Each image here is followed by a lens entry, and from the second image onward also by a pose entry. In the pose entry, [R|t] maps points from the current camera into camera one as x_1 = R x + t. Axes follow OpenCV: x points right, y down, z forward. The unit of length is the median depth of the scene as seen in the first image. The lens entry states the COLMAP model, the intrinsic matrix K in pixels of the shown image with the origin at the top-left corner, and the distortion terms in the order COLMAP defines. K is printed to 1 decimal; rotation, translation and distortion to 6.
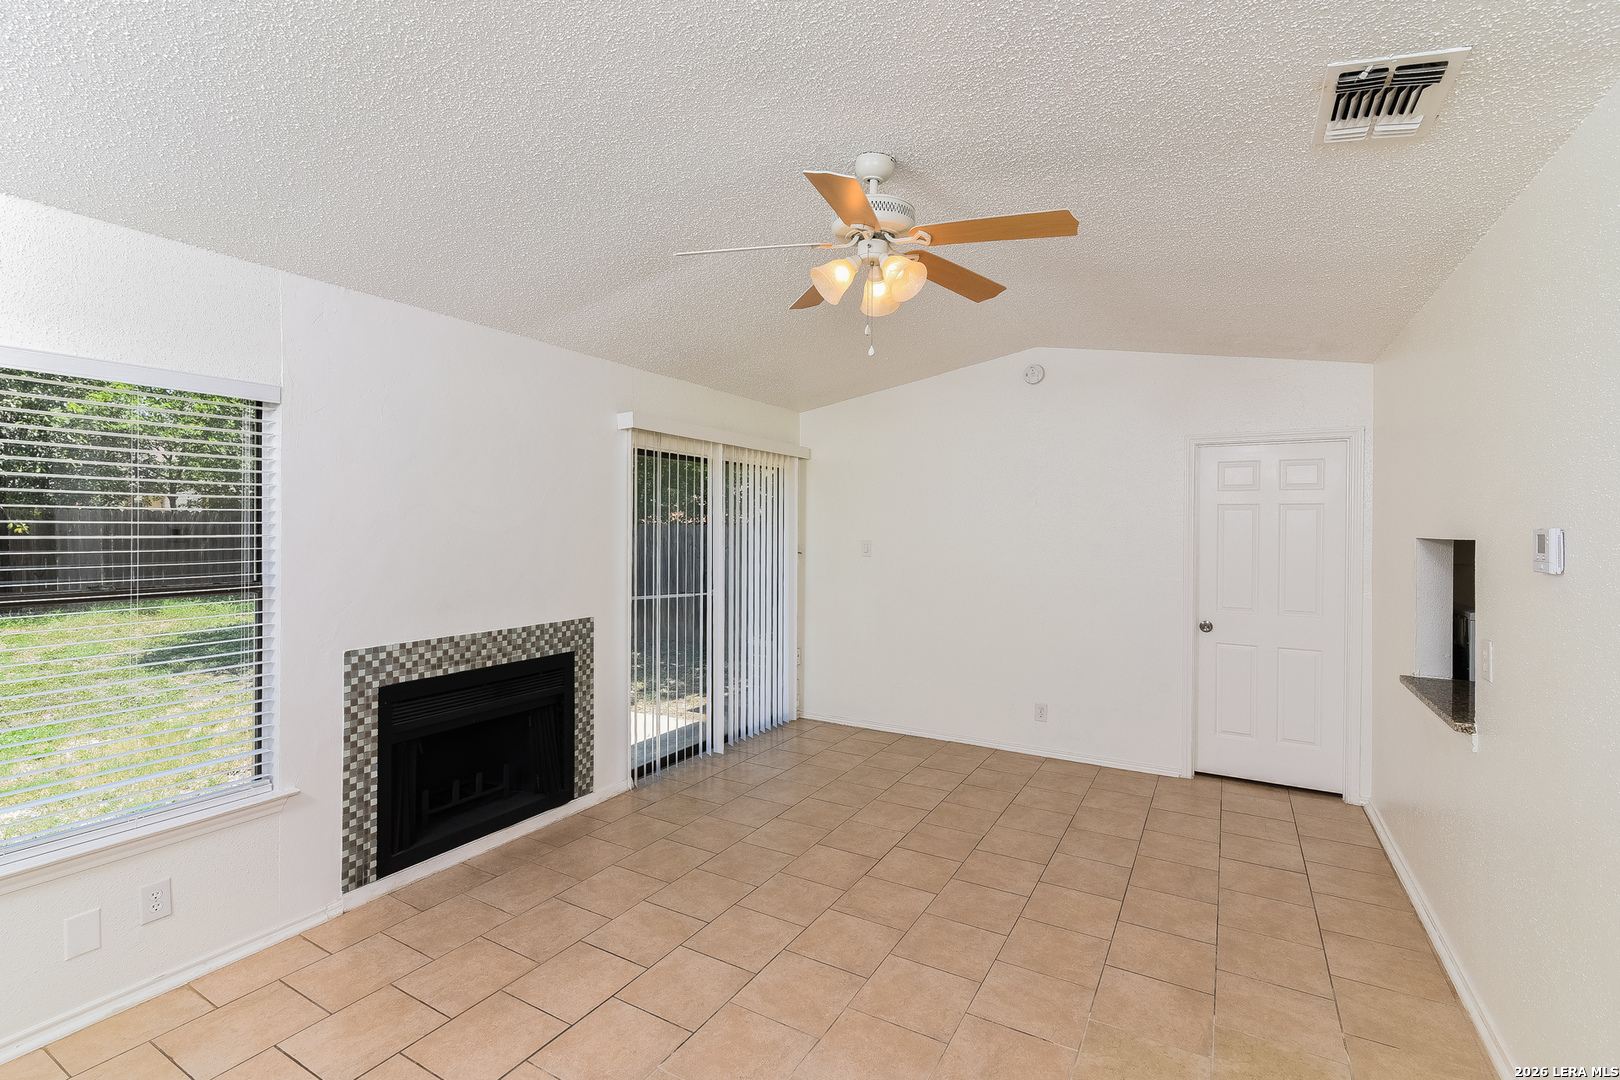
lens RADIAL K [[749.6, 0, 800.2], [0, 749.6, 537.0], [0, 0, 1]] dist [-0.000854, -0.000049]
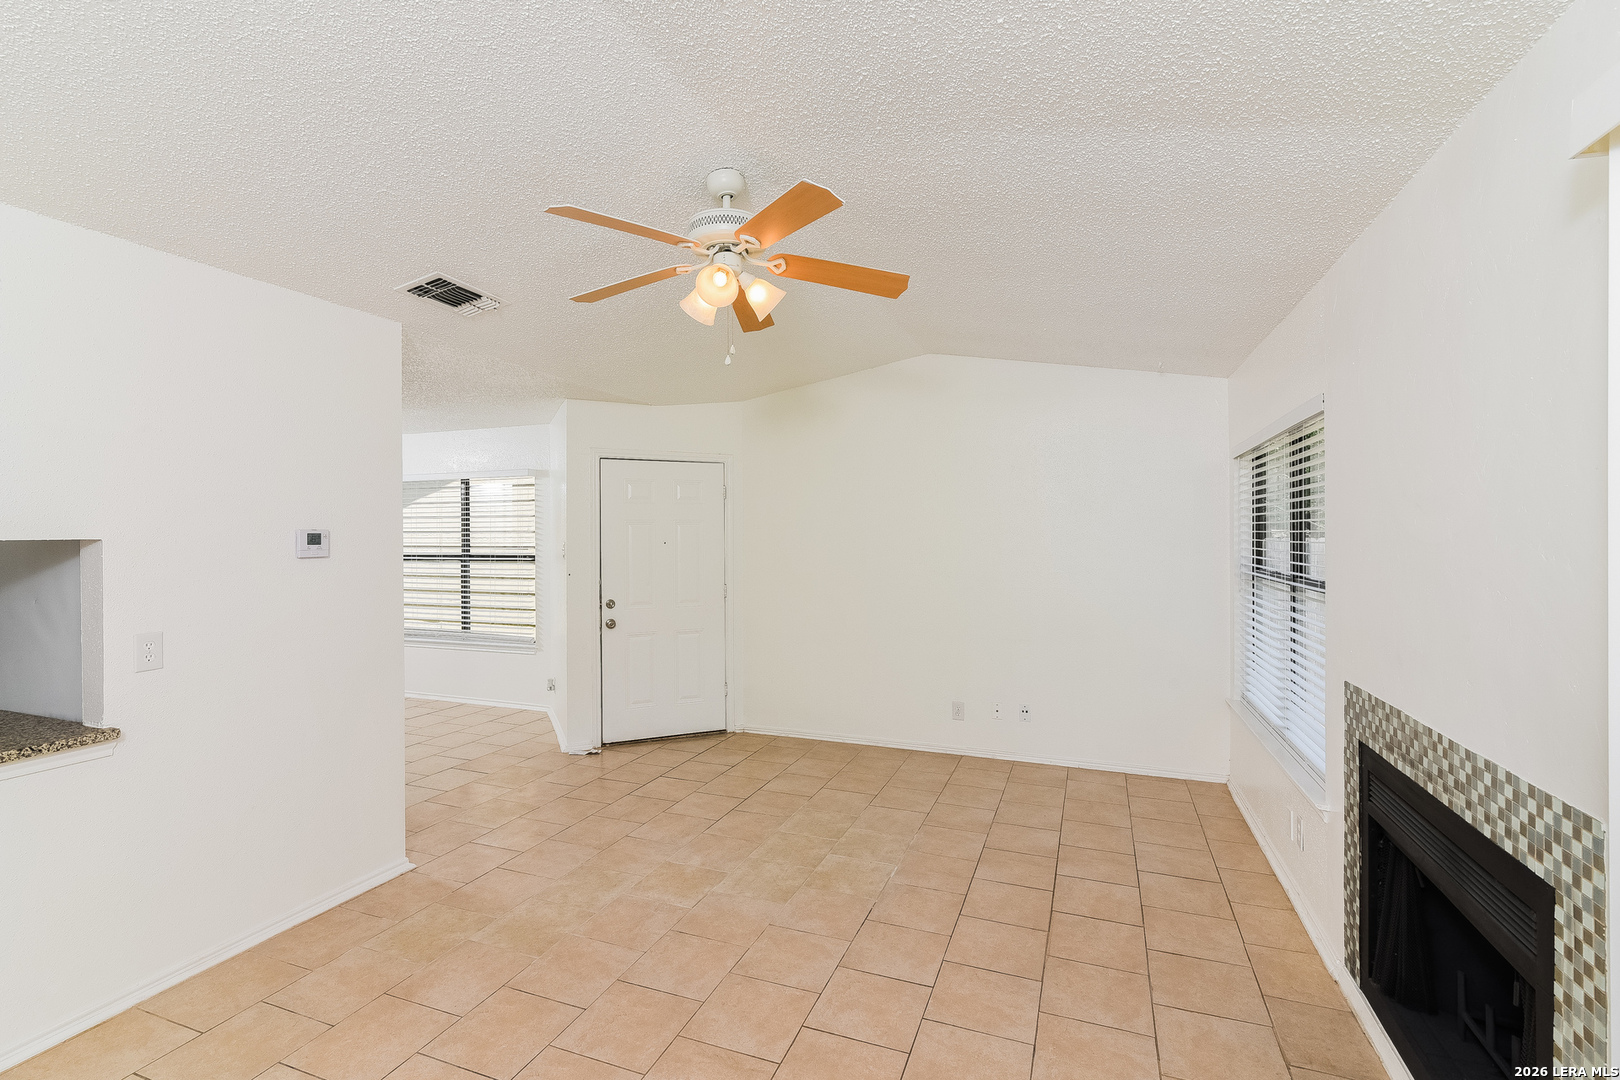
lens RADIAL K [[749.6, 0, 800.2], [0, 749.6, 537.0], [0, 0, 1]] dist [-0.000854, -0.000049]
pose [[-0.988537, -0.006252, -0.150851, 0.151868], [-0.008448, 0.999867, 0.013927, -0.018925], [0.150744, 0.015042, -0.988458, 1.997804]]
